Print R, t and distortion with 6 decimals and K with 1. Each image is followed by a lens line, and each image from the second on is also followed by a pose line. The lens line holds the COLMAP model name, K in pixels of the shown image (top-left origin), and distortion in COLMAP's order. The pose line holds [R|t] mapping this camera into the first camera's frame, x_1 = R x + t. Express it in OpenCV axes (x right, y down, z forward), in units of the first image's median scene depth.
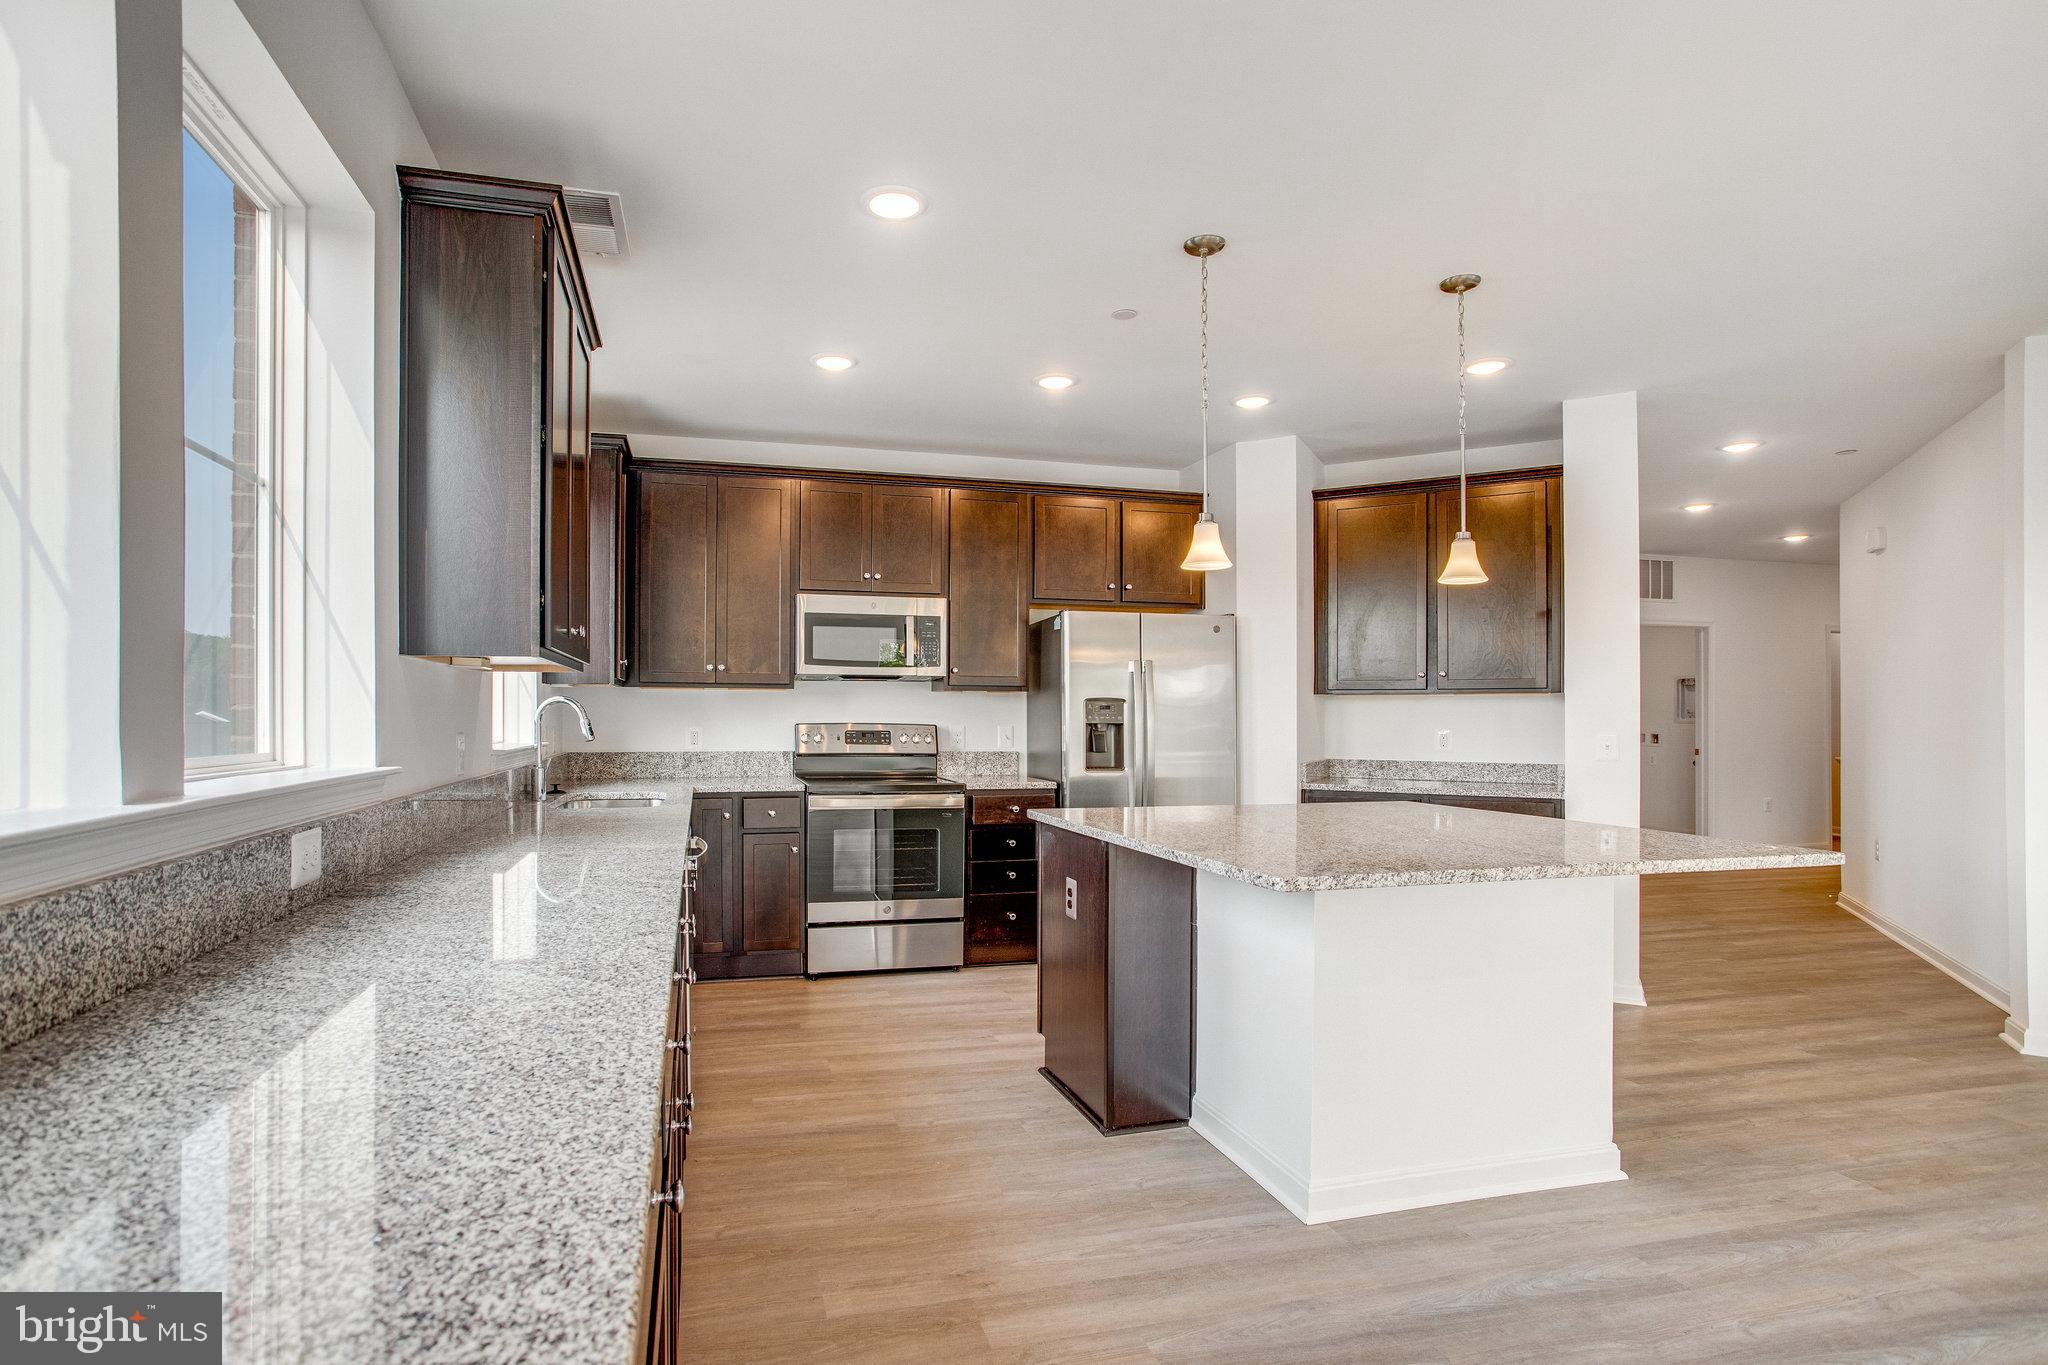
lens RADIAL K [[996.0, 0, 971.2], [0, 996.0, 708.6], [0, 0, 1]] dist [-0.021255, 0.016814]
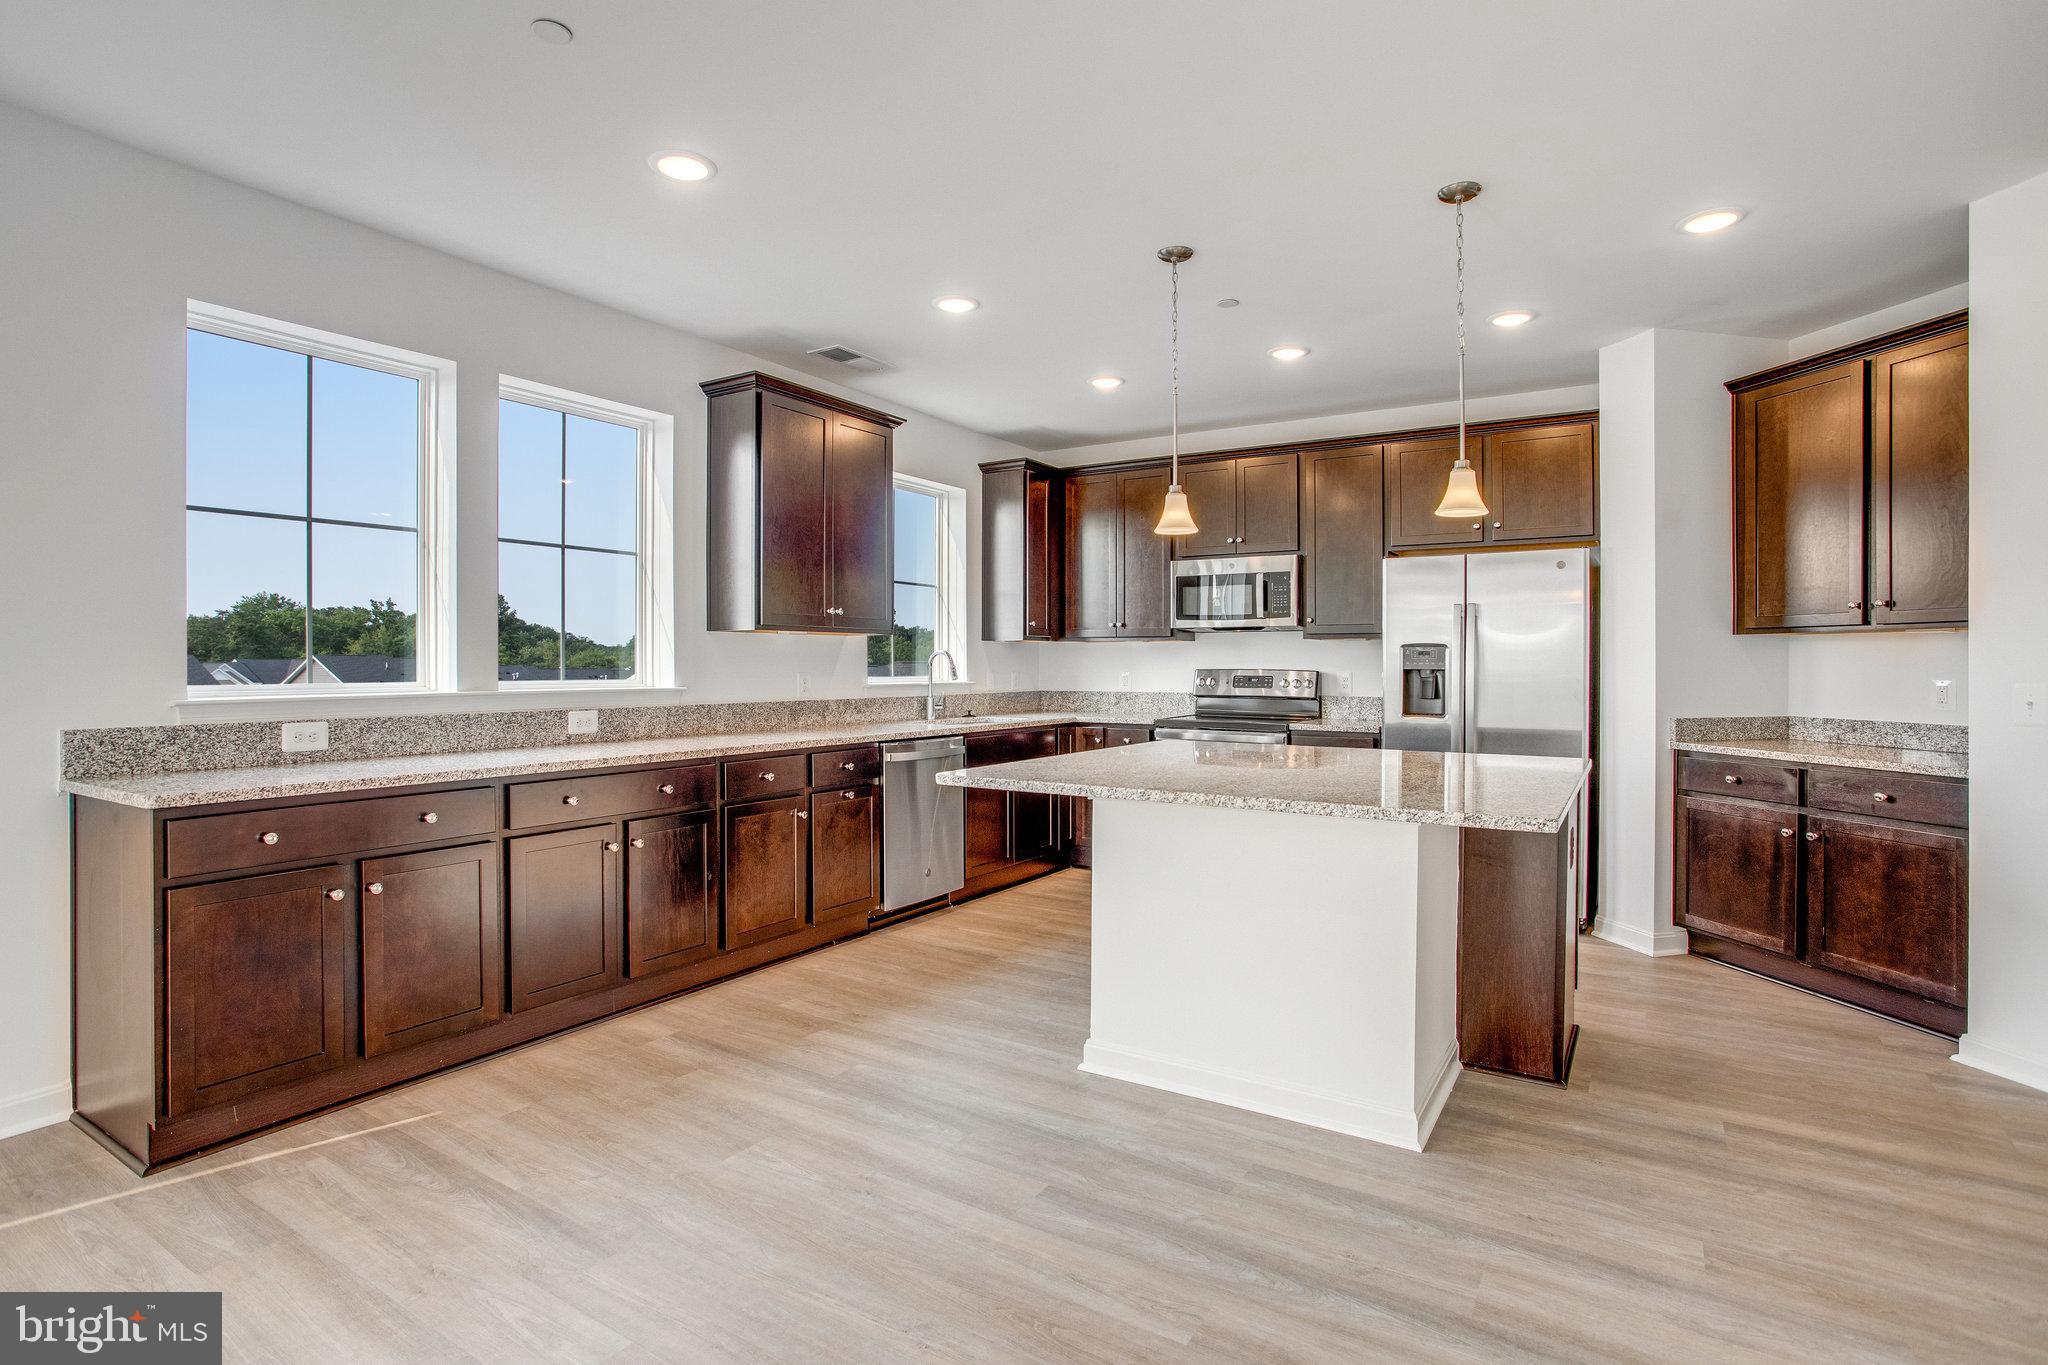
lens RADIAL K [[1039.6, 0, 1075.3], [0, 1039.6, 660.5], [0, 0, 1]] dist [-0.047724, 0.031289]
pose [[0.689338, -0.005392, -0.724420, 0.938038], [0.007402, 0.999973, -0.000400, 0.005862], [0.724402, -0.005087, 0.689359, 0.077744]]
